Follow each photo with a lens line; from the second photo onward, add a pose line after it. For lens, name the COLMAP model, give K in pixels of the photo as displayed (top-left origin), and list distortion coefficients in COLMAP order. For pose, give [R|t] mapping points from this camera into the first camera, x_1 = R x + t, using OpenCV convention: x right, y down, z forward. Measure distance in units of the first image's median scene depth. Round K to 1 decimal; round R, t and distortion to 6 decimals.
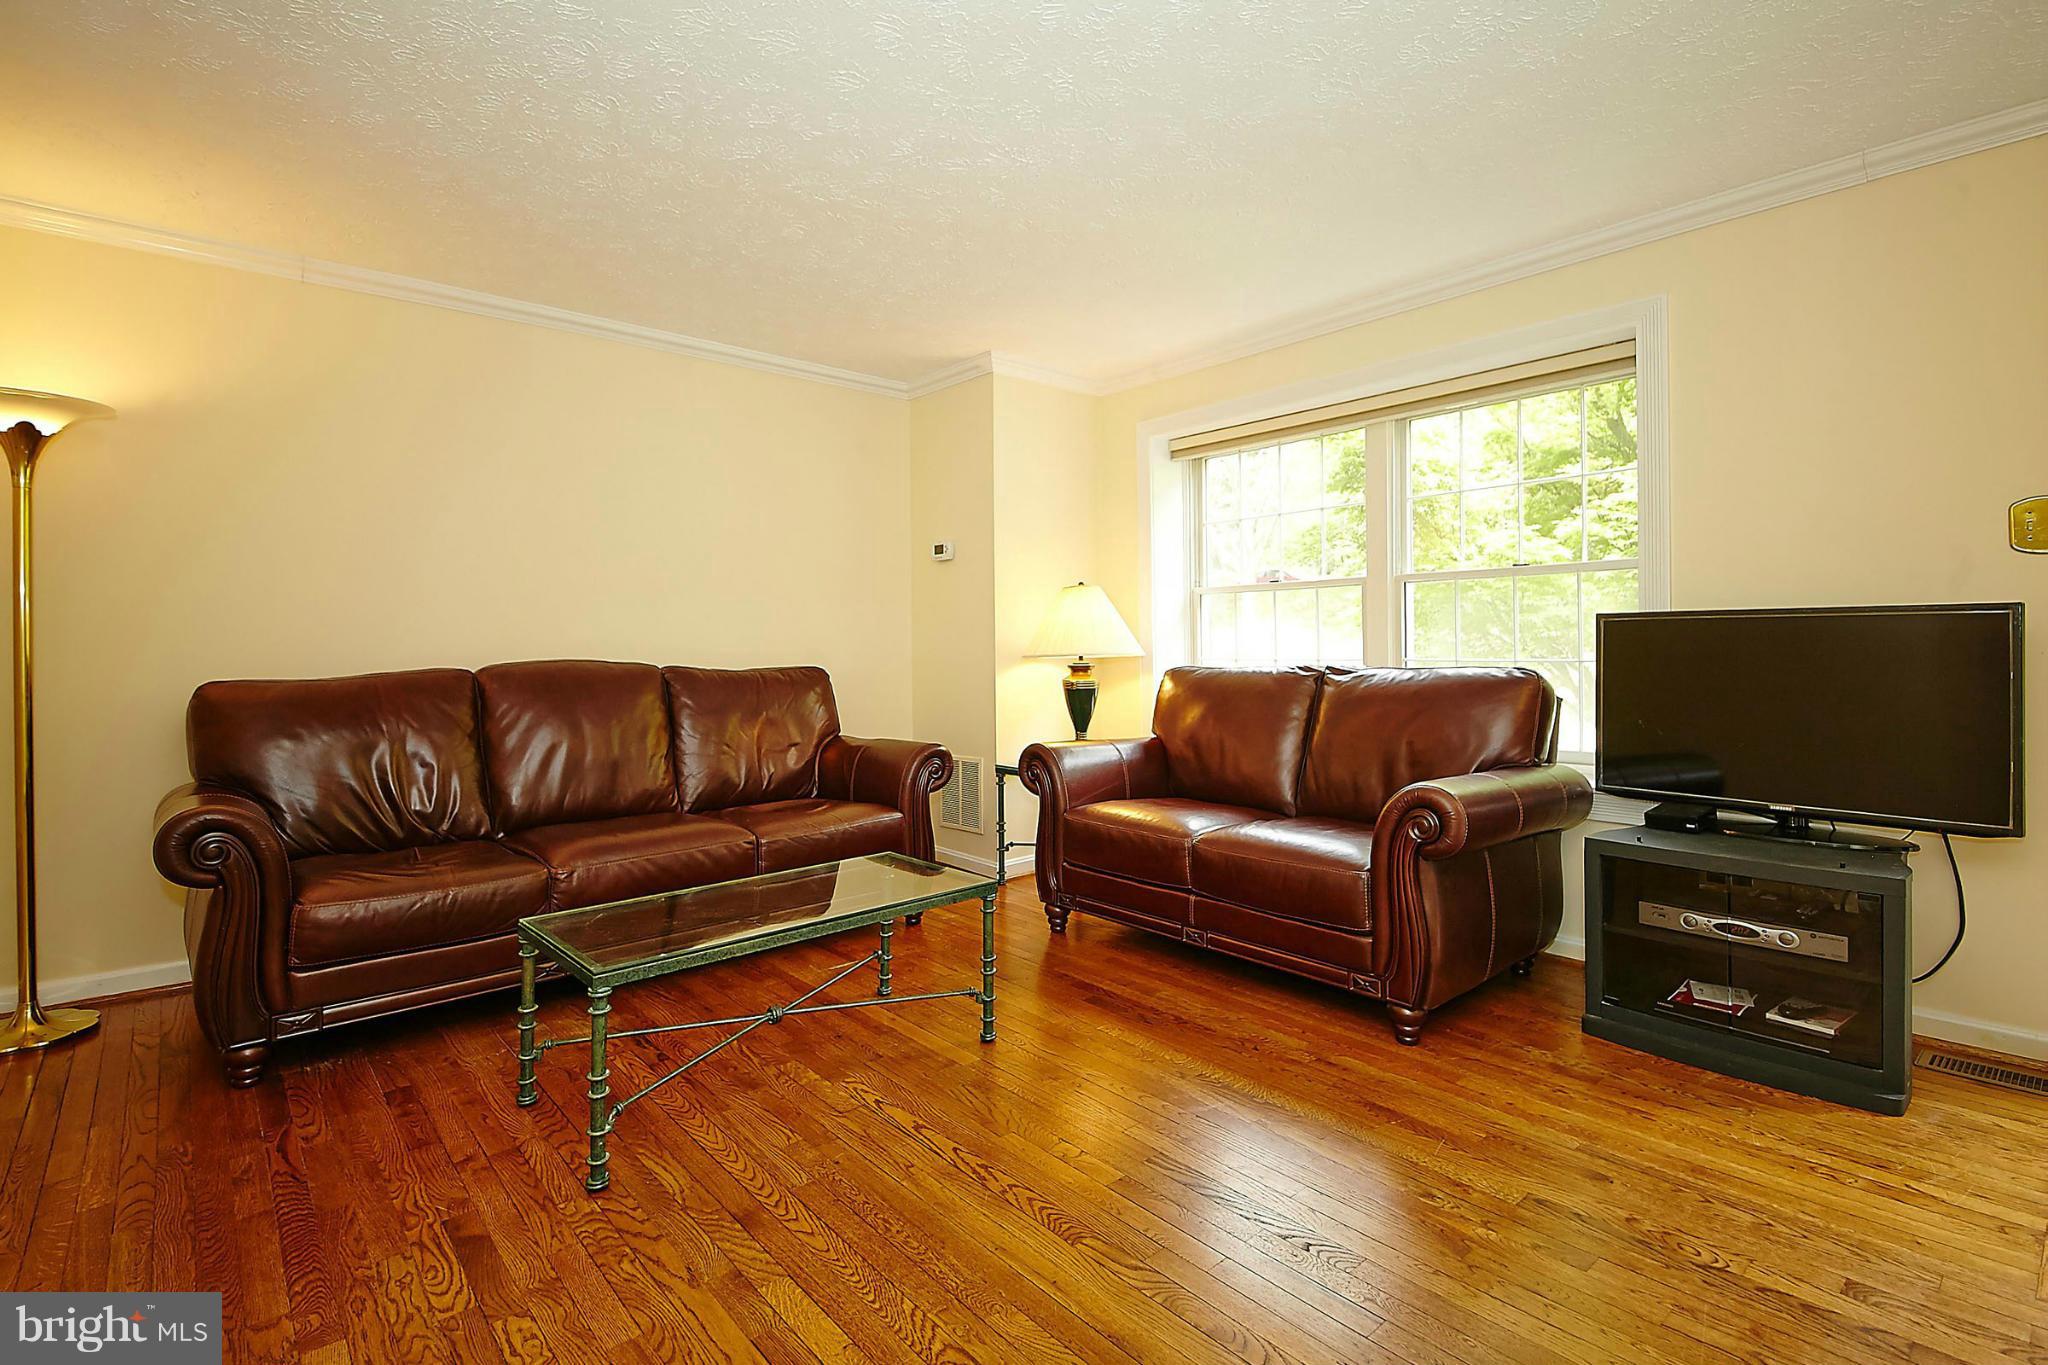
lens RADIAL K [[969.3, 0, 1017.4], [0, 969.3, 644.1], [0, 0, 1]] dist [0.009590, -0.014177]
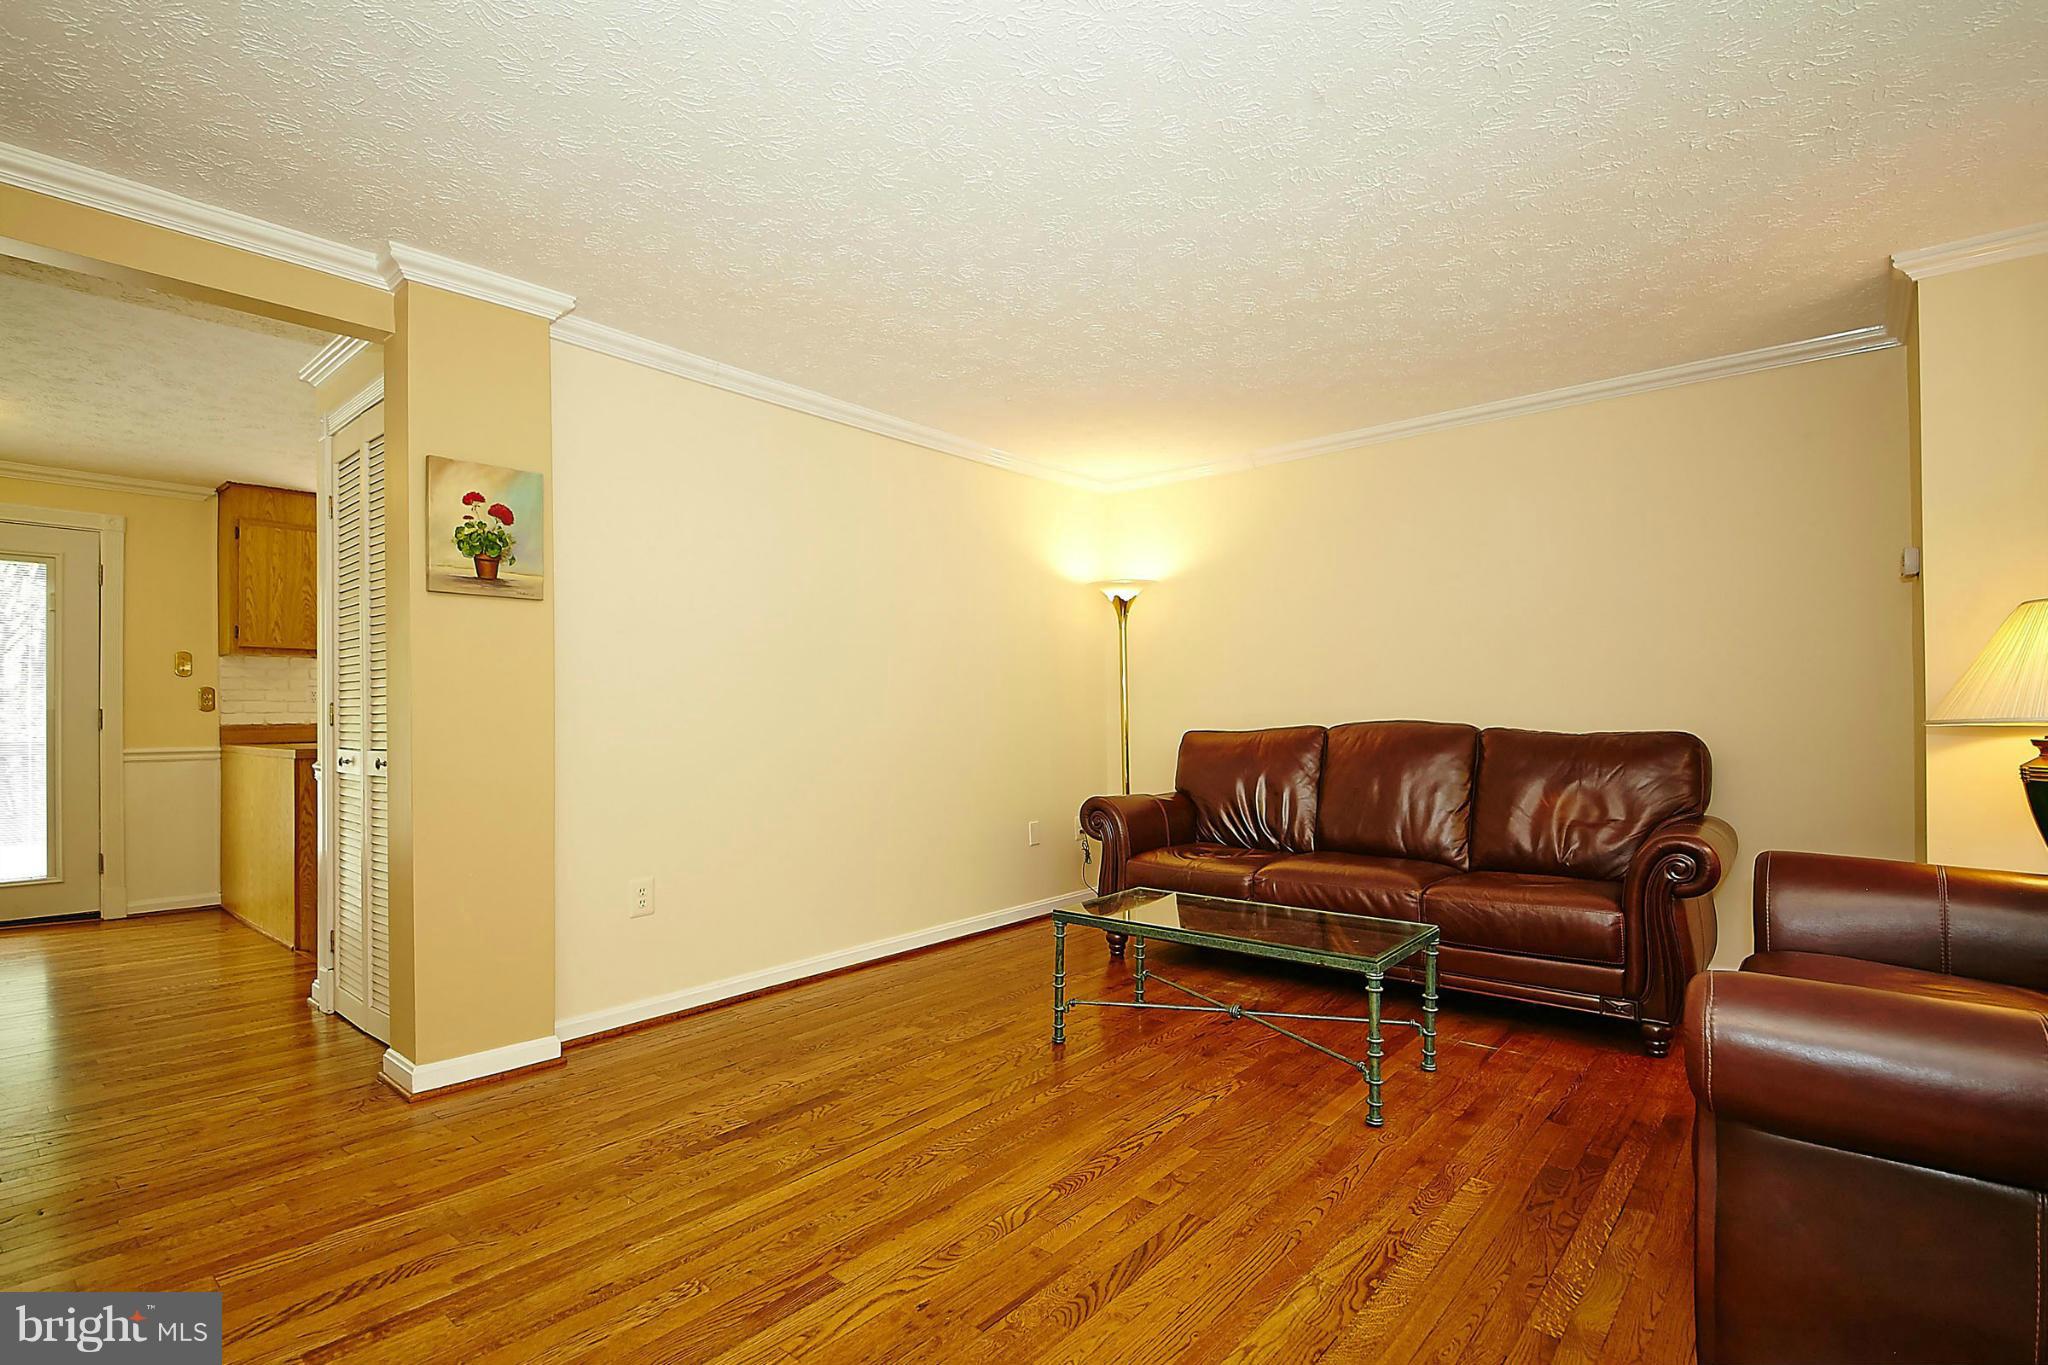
lens RADIAL K [[969.3, 0, 1024.1], [0, 969.3, 686.9], [0, 0, 1]] dist [0.009590, -0.014177]
pose [[0.143875, -0.018150, -0.989429, 0.878088], [0.008066, 0.999820, -0.017168, -0.011689], [0.989563, -0.005511, 0.143996, 0.519433]]
